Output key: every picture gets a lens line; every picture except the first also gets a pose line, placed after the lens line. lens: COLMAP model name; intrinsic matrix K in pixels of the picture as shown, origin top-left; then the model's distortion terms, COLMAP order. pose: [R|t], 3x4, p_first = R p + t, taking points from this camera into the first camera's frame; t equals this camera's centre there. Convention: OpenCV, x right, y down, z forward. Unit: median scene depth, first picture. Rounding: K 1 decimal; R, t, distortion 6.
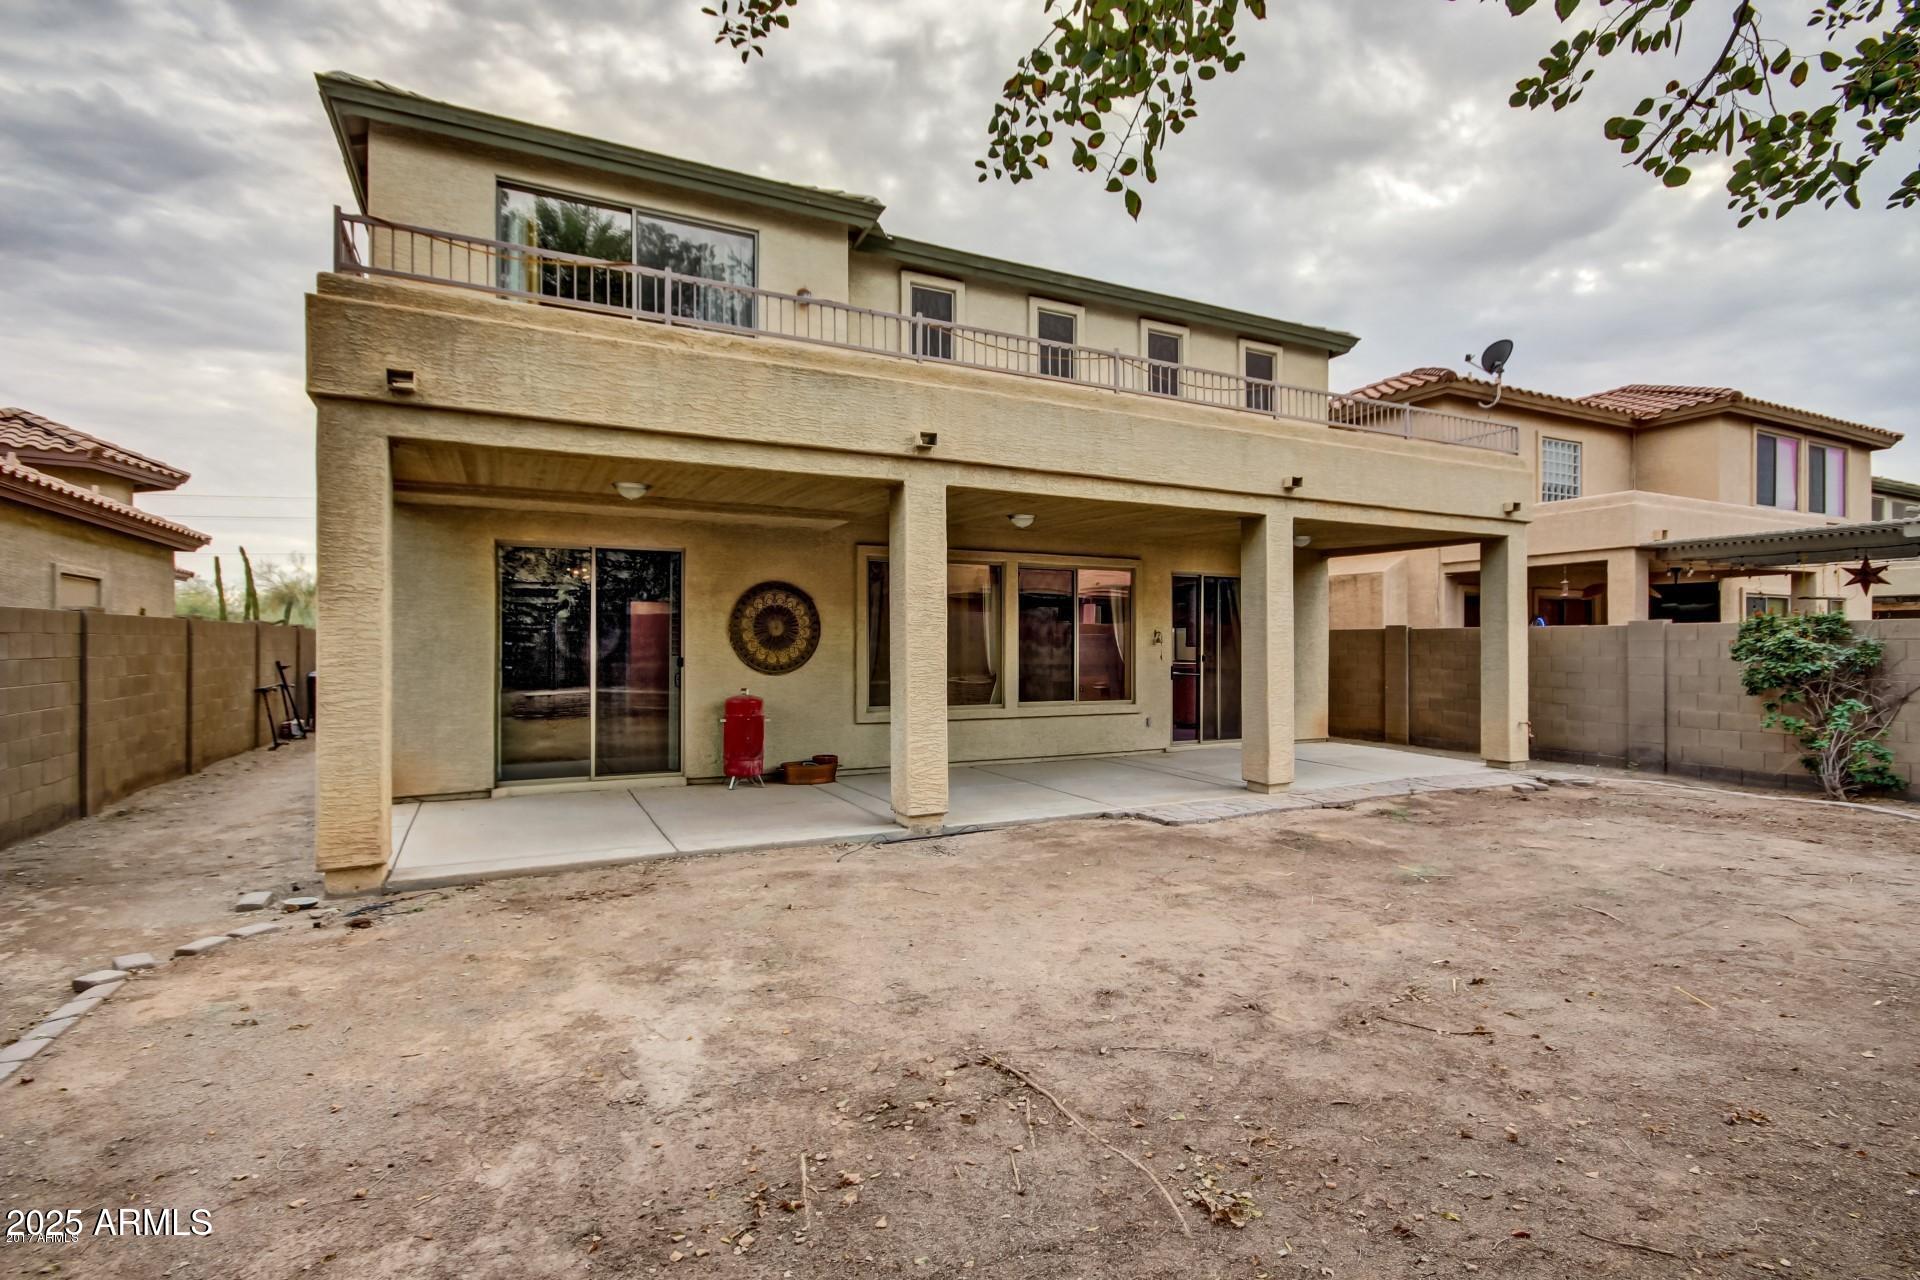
lens RADIAL K [[918.7, 0, 967.9], [0, 918.7, 644.3], [0, 0, 1]] dist [-0.000763, 0.000132]
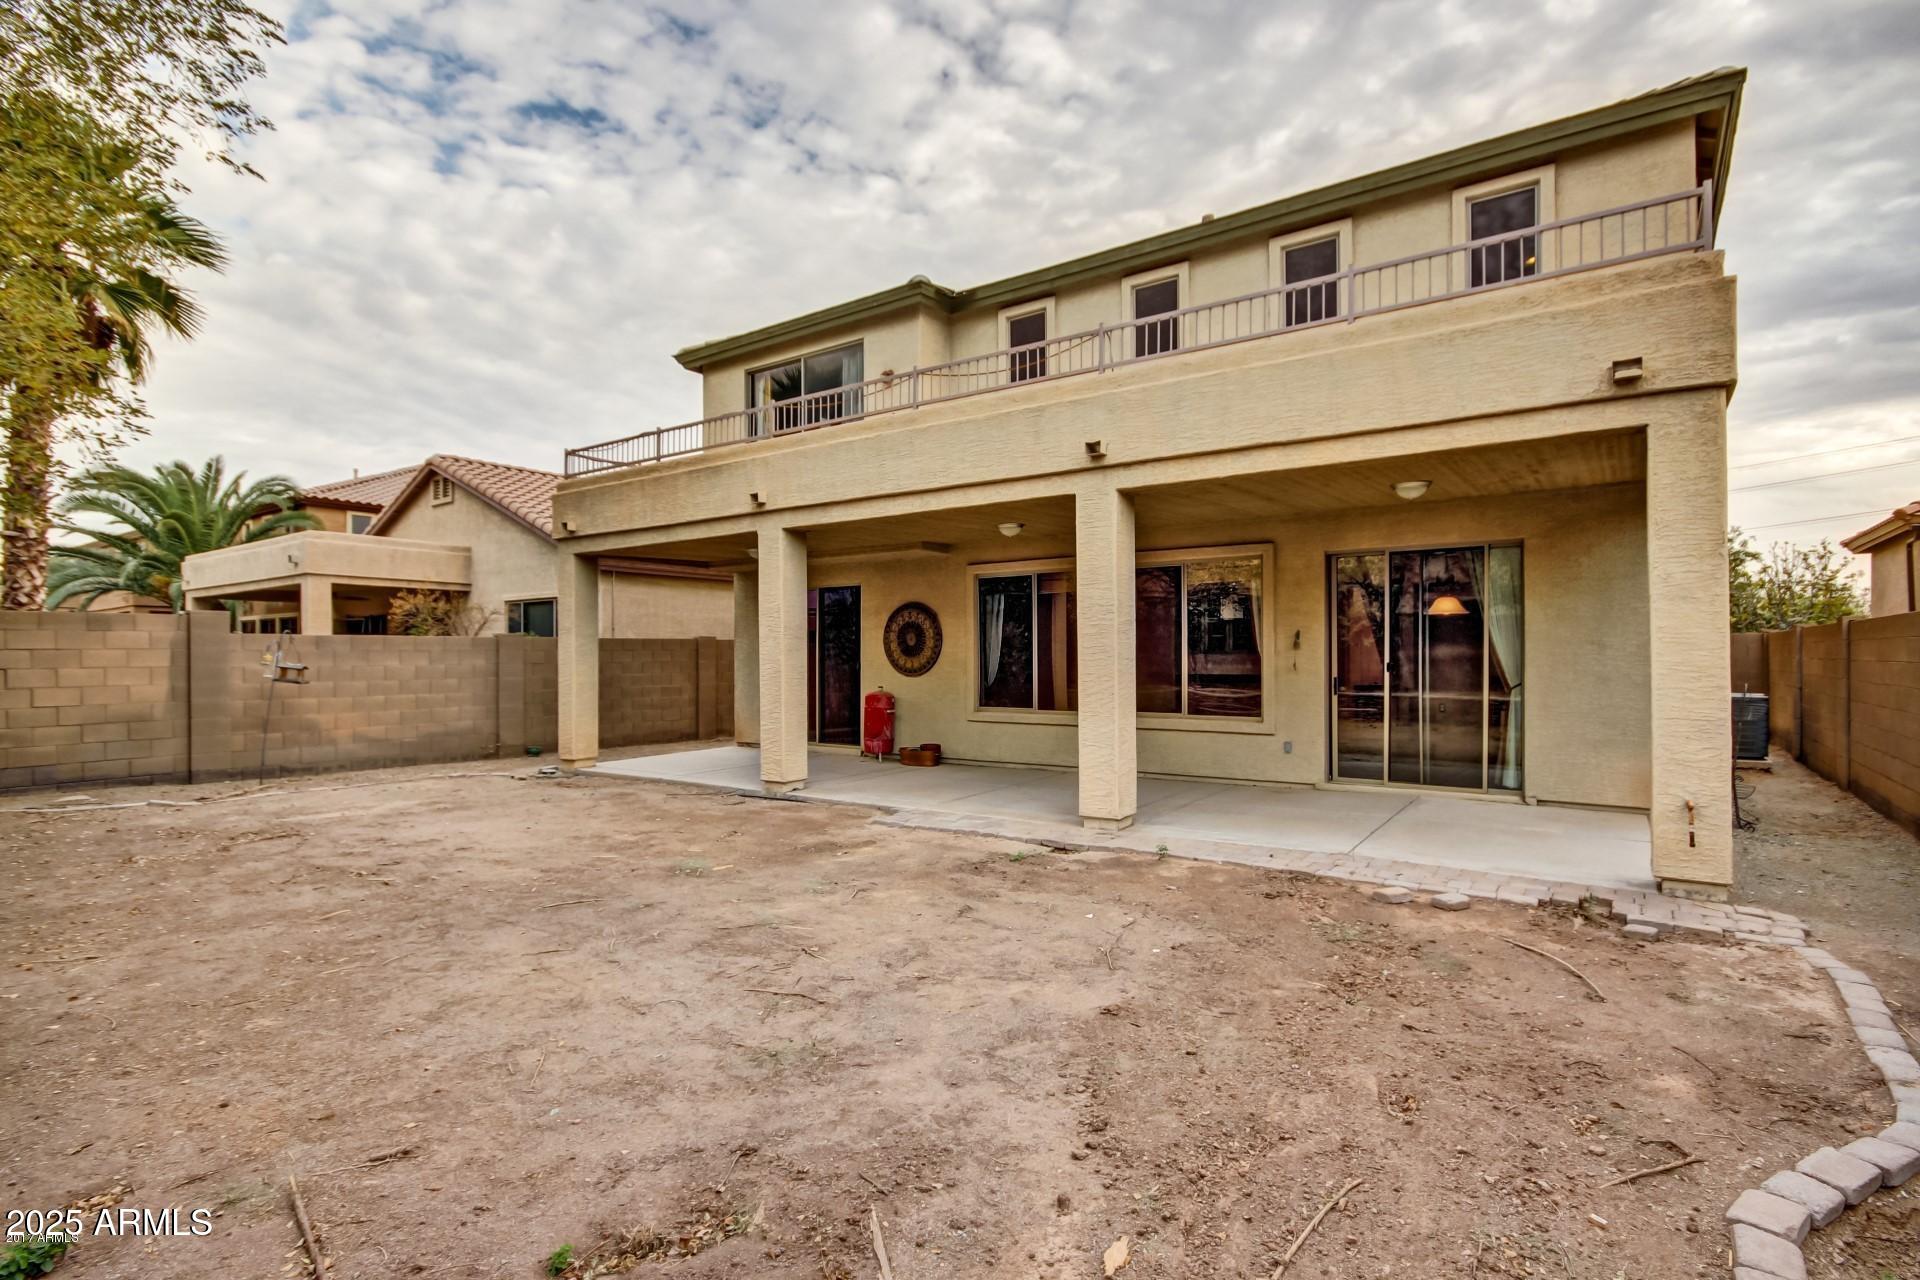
lens RADIAL K [[935.1, 0, 958.6], [0, 935.1, 655.5], [0, 0, 1]] dist [0.000486, -0.014559]
pose [[0.457736, -0.004382, -0.889077, 0.949201], [0.007493, 0.999971, -0.001071, 0.005955], [0.889057, -0.006172, 0.457756, 0.468808]]
